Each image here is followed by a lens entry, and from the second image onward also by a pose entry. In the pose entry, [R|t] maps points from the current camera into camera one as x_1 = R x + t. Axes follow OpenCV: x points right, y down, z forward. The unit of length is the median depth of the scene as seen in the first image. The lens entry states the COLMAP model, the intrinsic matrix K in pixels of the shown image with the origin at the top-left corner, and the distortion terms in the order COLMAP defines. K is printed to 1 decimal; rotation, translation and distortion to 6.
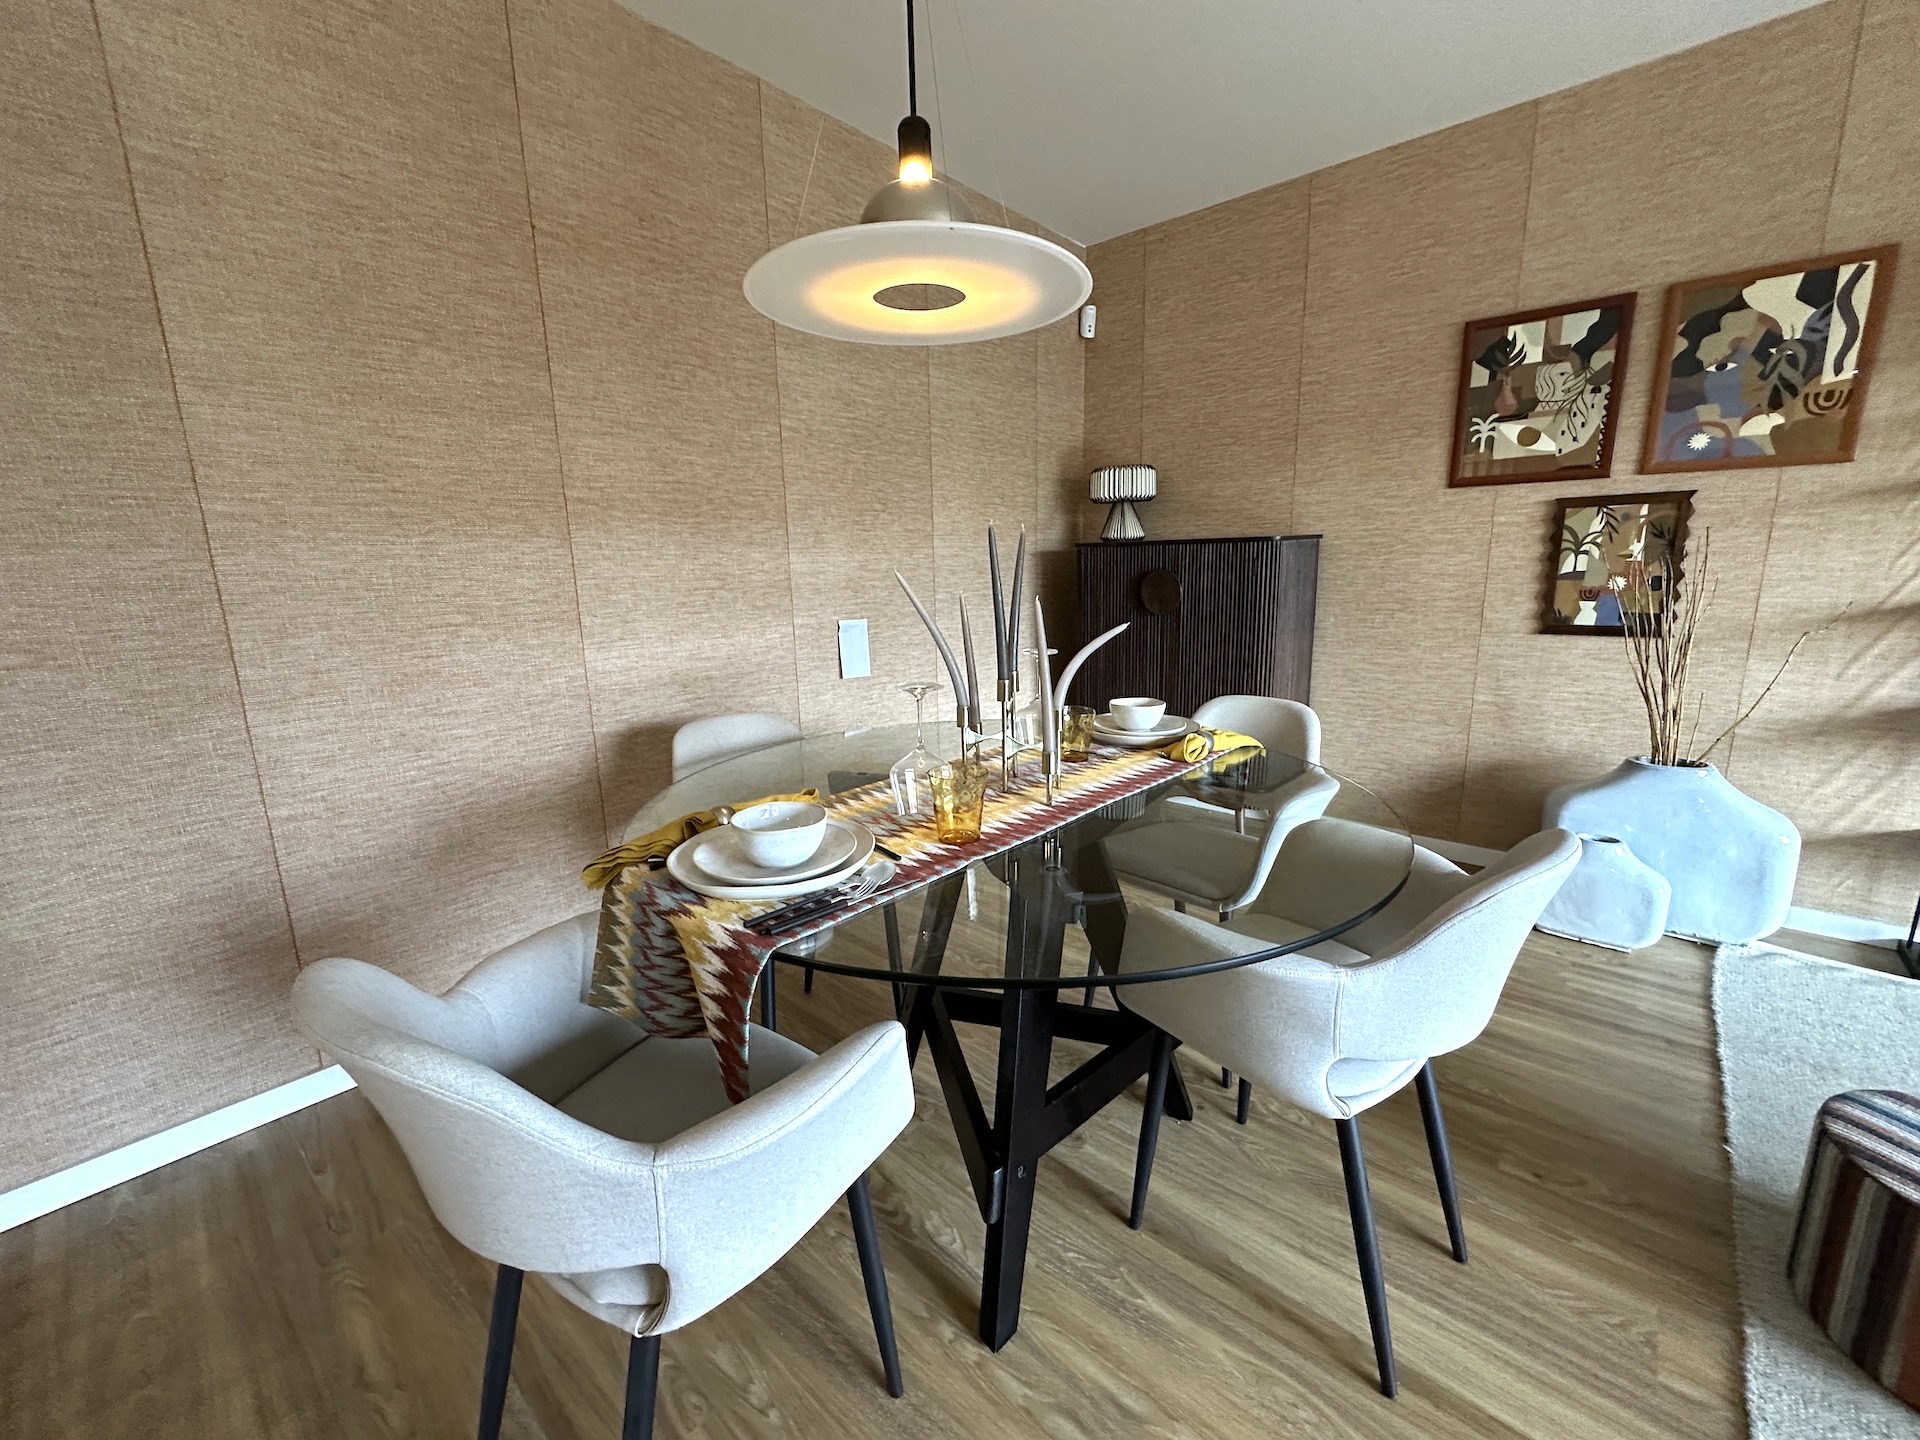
lens RADIAL K [[766.1, 0, 960.0], [0, 766.1, 720.0], [0, 0, 1]] dist [-0.002999, -0.000023]
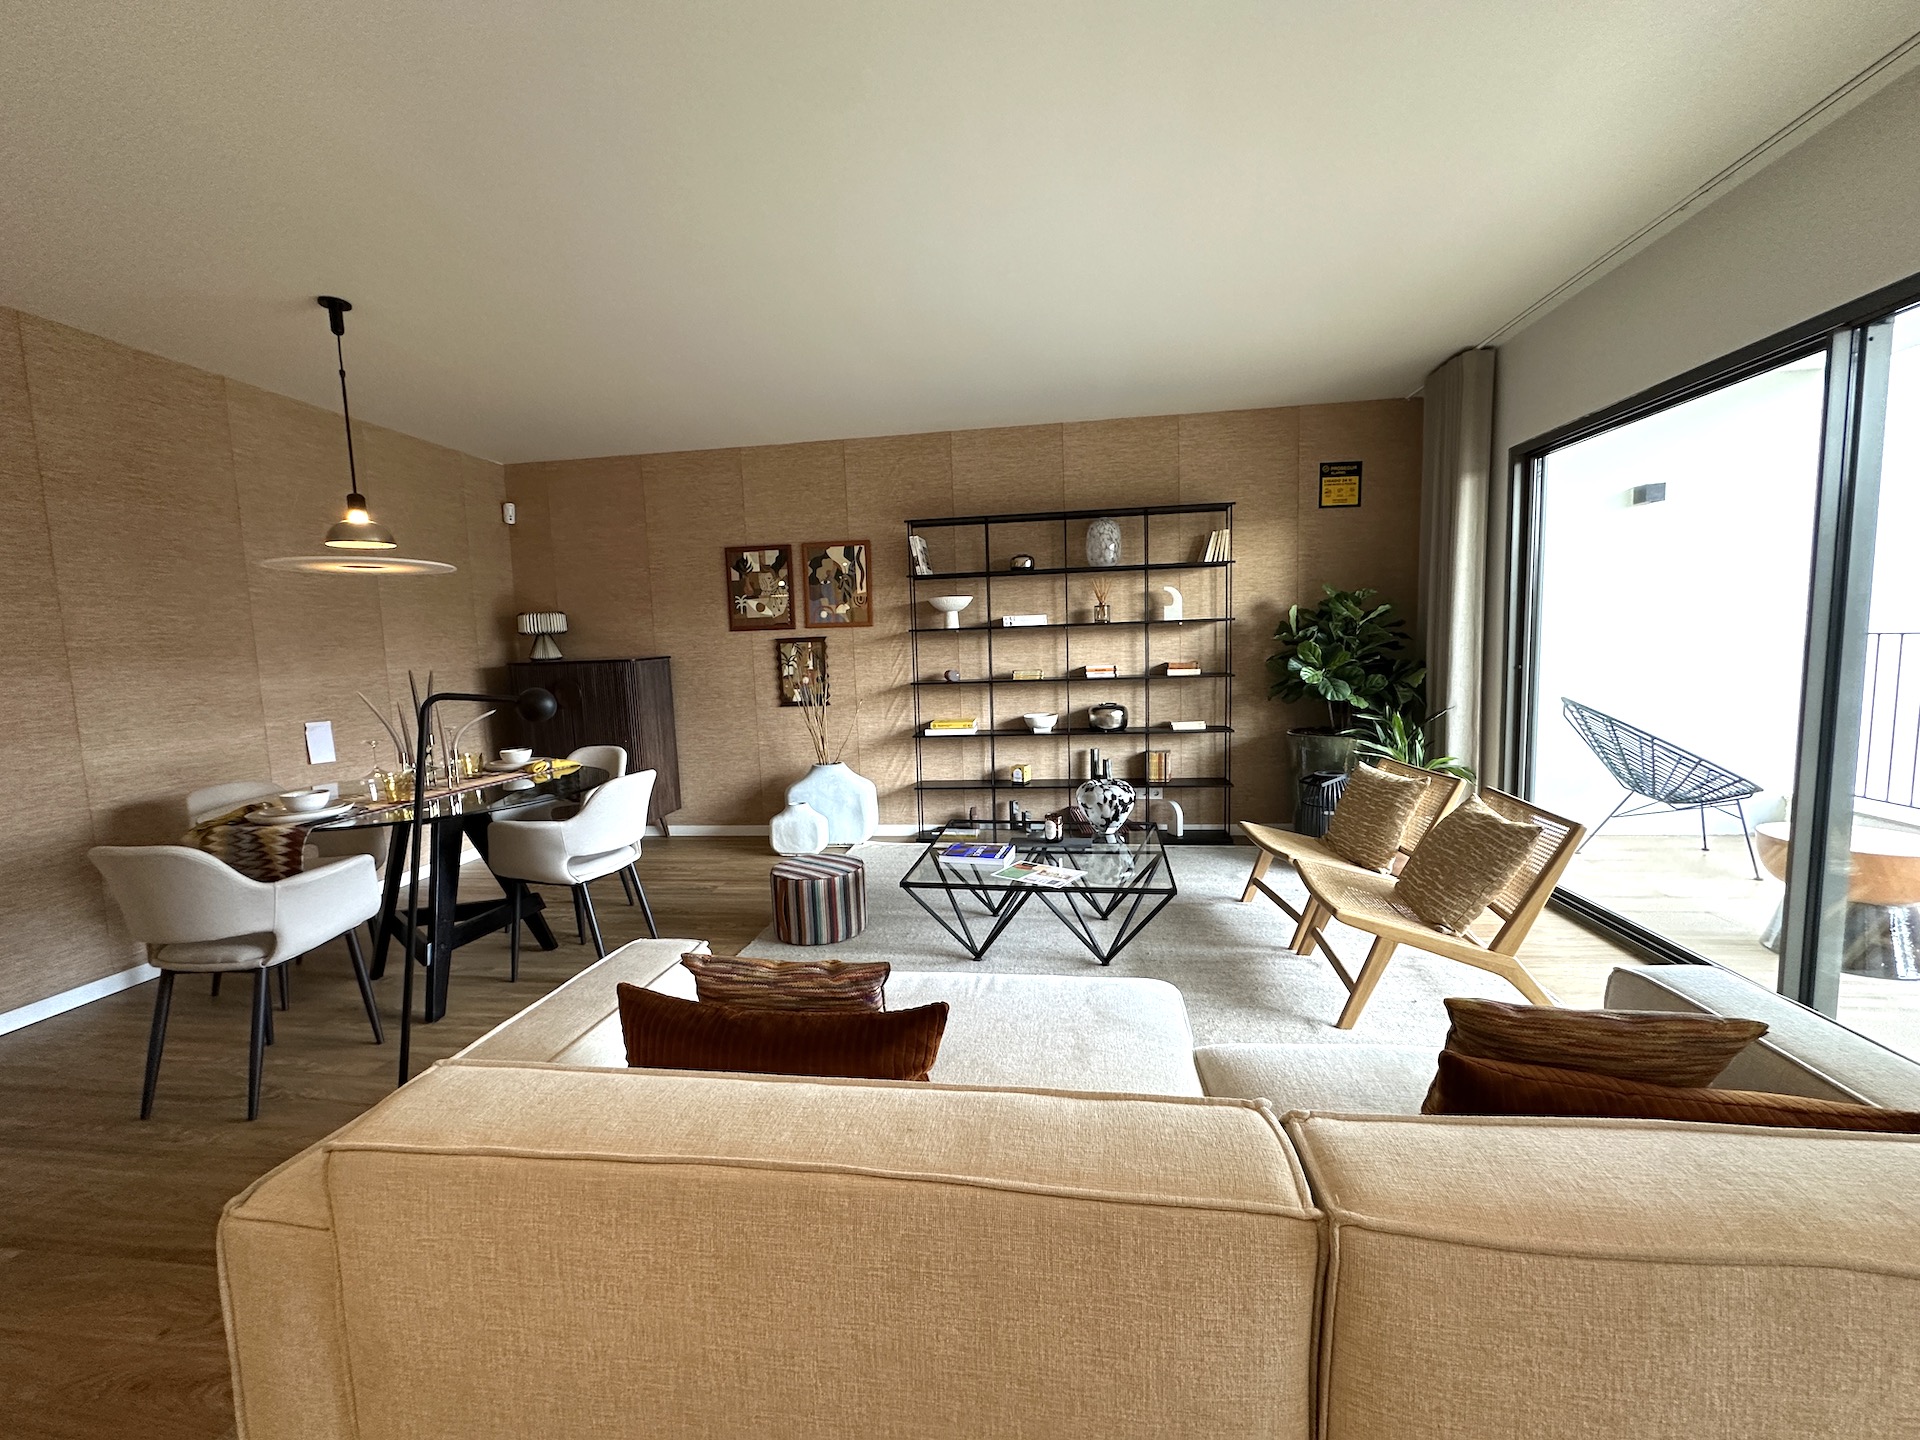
lens RADIAL K [[766.1, 0, 960.0], [0, 766.1, 720.0], [0, 0, 1]] dist [-0.002999, -0.000023]
pose [[0.828887, -0.061029, 0.556077, 0.067988], [0.129570, 0.987945, -0.084711, 0.162430], [-0.544204, 0.142267, 0.826802, -0.954251]]
